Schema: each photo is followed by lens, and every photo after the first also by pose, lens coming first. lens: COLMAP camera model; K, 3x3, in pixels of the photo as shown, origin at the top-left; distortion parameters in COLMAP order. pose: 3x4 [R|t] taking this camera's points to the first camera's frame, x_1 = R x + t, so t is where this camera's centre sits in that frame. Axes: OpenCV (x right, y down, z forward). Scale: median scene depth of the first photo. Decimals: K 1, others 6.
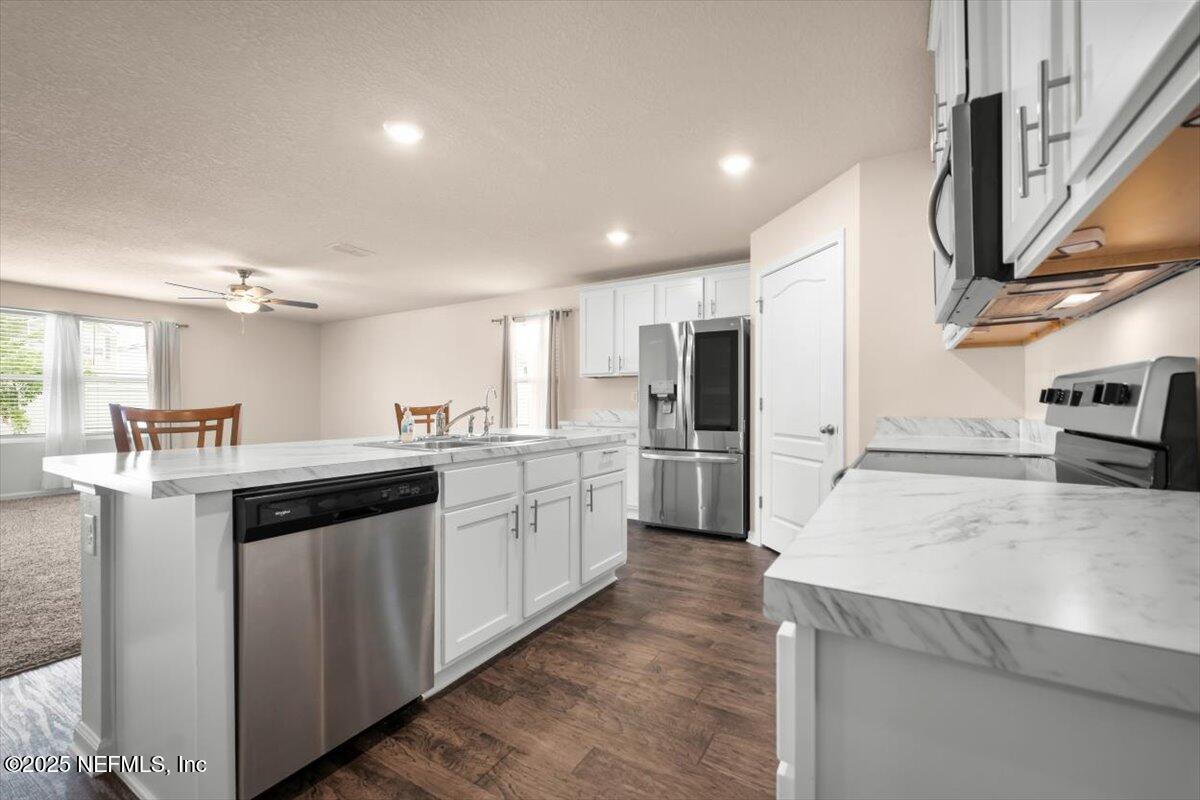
lens RADIAL K [[487.8, 0, 601.4], [0, 487.8, 402.5], [0, 0, 1]] dist [-0.000803, 0.000113]
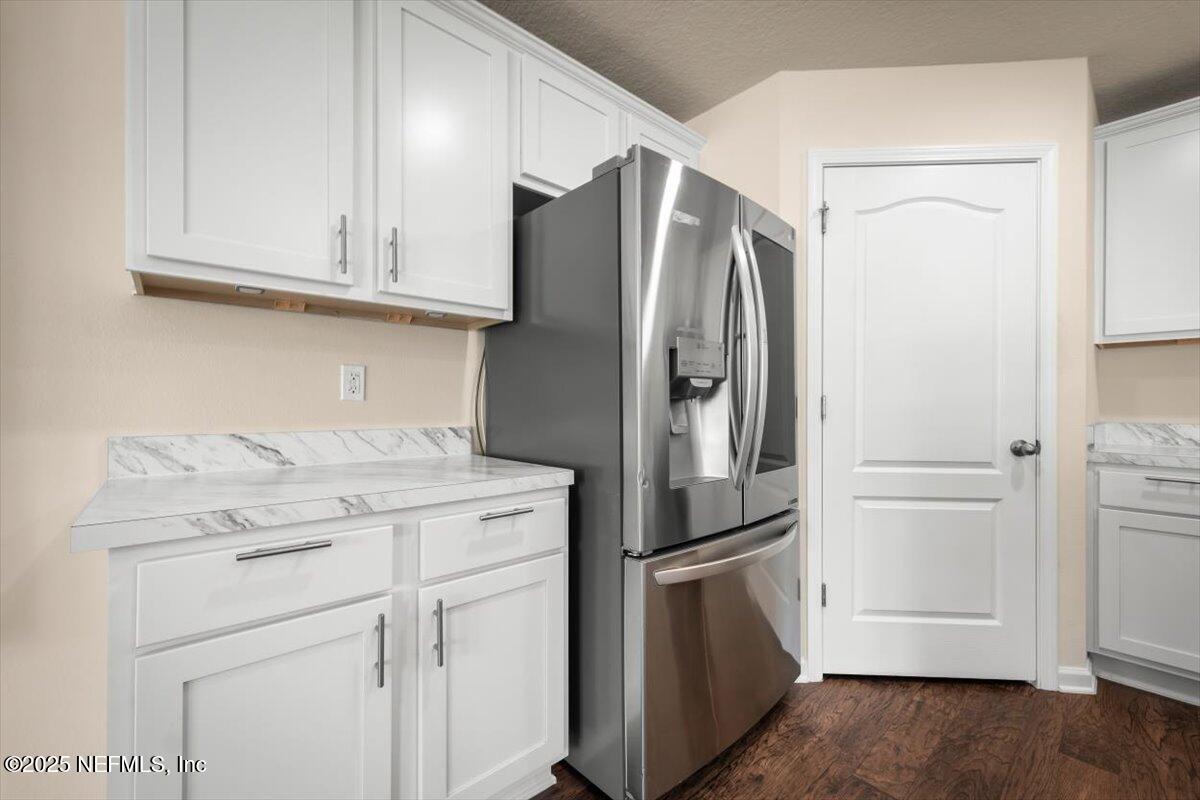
lens RADIAL K [[487.8, 0, 601.4], [0, 487.8, 402.5], [0, 0, 1]] dist [-0.000803, 0.000113]
pose [[0.294451, 0.007420, 0.955638, -0.219676], [-0.004135, 0.999970, -0.006490, 0.001502], [-0.955658, -0.002040, 0.294473, 0.971244]]
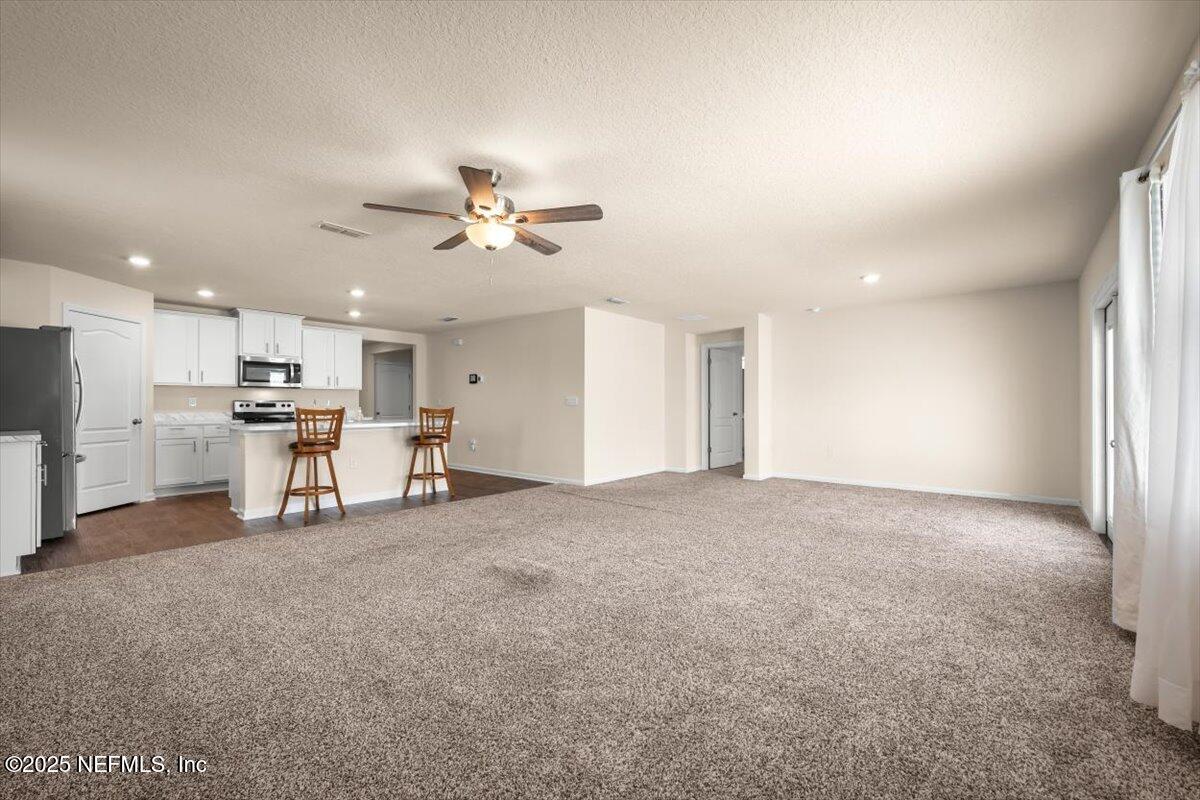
lens RADIAL K [[487.8, 0, 601.4], [0, 487.8, 402.5], [0, 0, 1]] dist [-0.000803, 0.000113]
pose [[-0.986761, 0.003557, 0.162144, -1.150358], [0.002617, 0.999978, -0.006014, -0.000618], [-0.162162, -0.005510, -0.986749, 1.848583]]
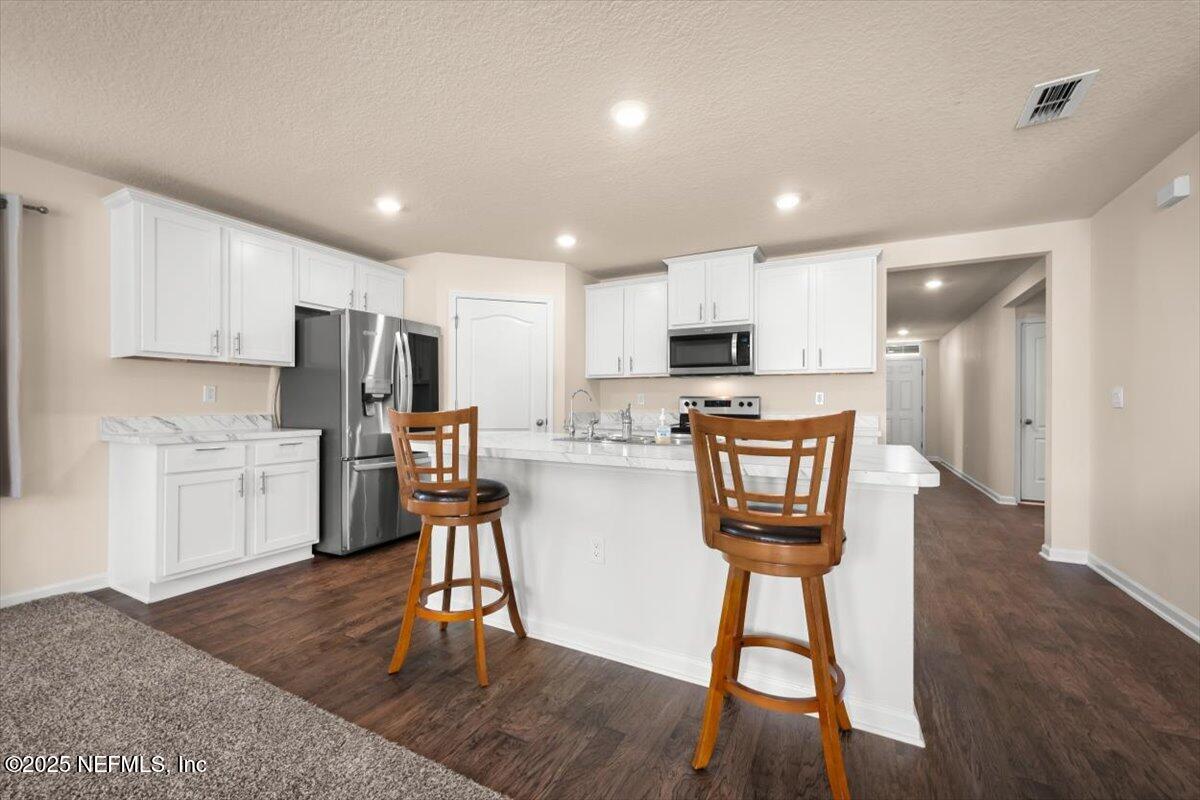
lens RADIAL K [[487.8, 0, 601.4], [0, 487.8, 402.5], [0, 0, 1]] dist [-0.000803, 0.000113]
pose [[-0.063337, 0.005901, 0.997975, -0.781434], [-0.005561, 0.999965, -0.006266, 0.000909], [-0.997977, -0.005946, -0.063302, 0.657102]]
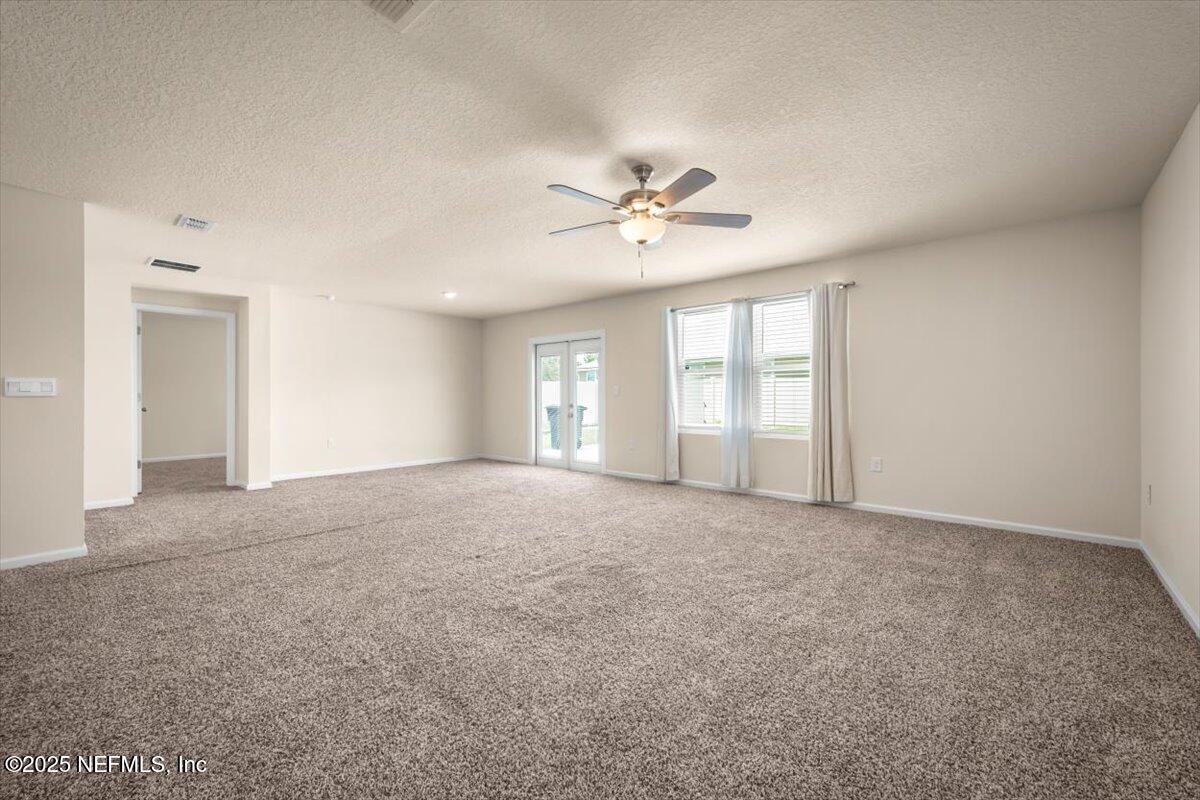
lens RADIAL K [[487.8, 0, 601.4], [0, 487.8, 402.5], [0, 0, 1]] dist [-0.000803, 0.000113]
pose [[-0.176280, 0.017405, -0.984186, -0.181200], [0.001783, 0.999848, 0.017363, -0.004240], [0.984338, 0.001305, -0.176284, 1.274502]]
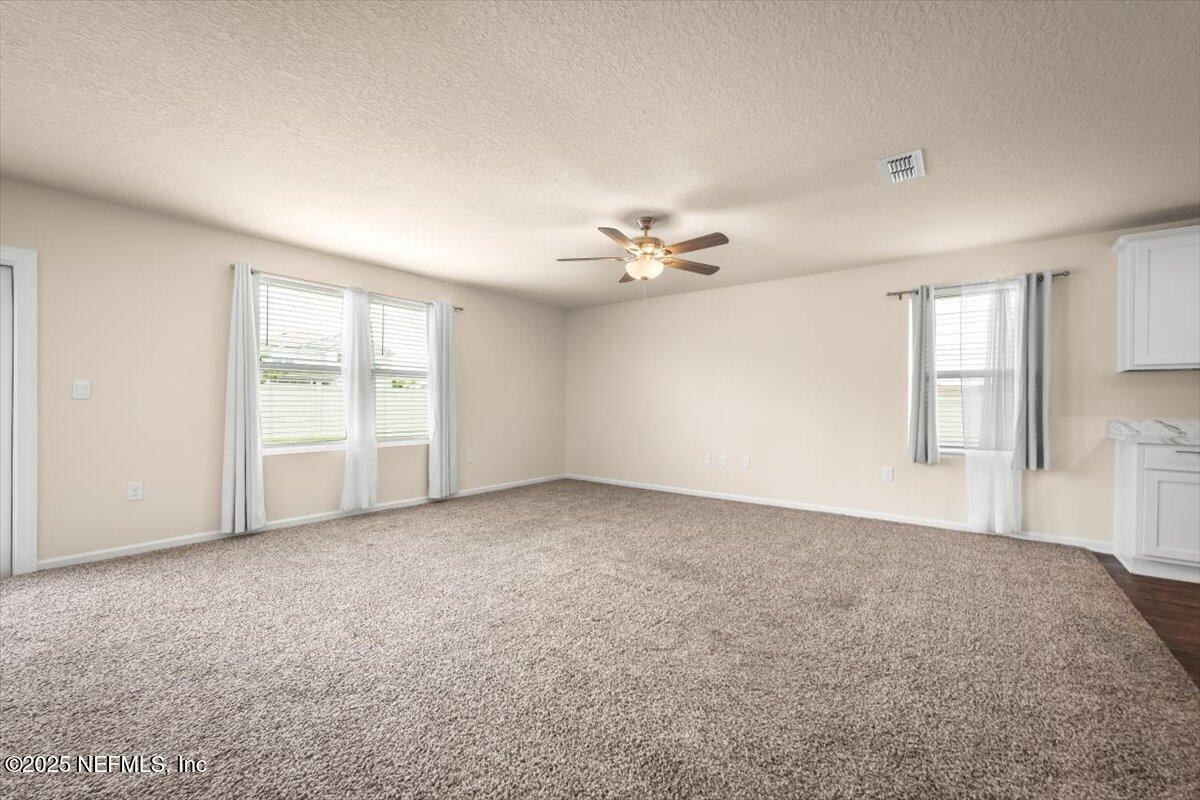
lens RADIAL K [[484.0, 0, 604.3], [0, 484.0, 407.5], [0, 0, 1]] dist [0.000979, 0.000450]
pose [[0.994392, 0.009342, -0.105344, -0.864533], [-0.008387, 0.999920, 0.009502, -0.001145], [0.105425, -0.008565, 0.994390, 0.344206]]
